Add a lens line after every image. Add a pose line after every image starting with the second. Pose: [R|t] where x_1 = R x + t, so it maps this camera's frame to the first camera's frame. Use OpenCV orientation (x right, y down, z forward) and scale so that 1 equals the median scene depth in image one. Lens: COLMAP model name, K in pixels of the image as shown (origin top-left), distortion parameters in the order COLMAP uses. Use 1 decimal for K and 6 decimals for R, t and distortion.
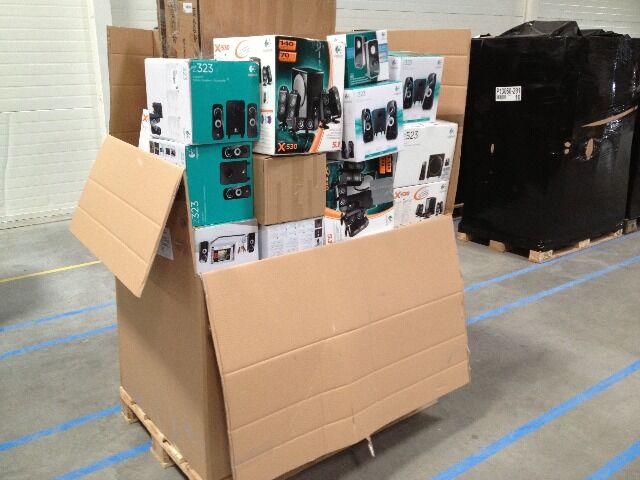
lens RADIAL K [[584.8, 0, 320.0], [0, 584.8, 240.0], [0, 0, 1]] dist [0.207398, -0.453525]
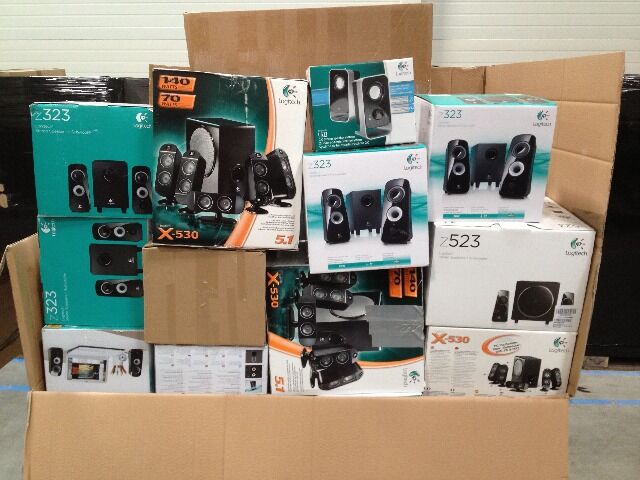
lens RADIAL K [[584.8, 0, 320.0], [0, 584.8, 240.0], [0, 0, 1]] dist [0.207398, -0.453525]
pose [[0.779954, 0.148087, -0.608064, 0.432327], [-0.193246, 0.981110, -0.008936, -0.163703], [0.595254, 0.124476, 0.793838, 0.531459]]
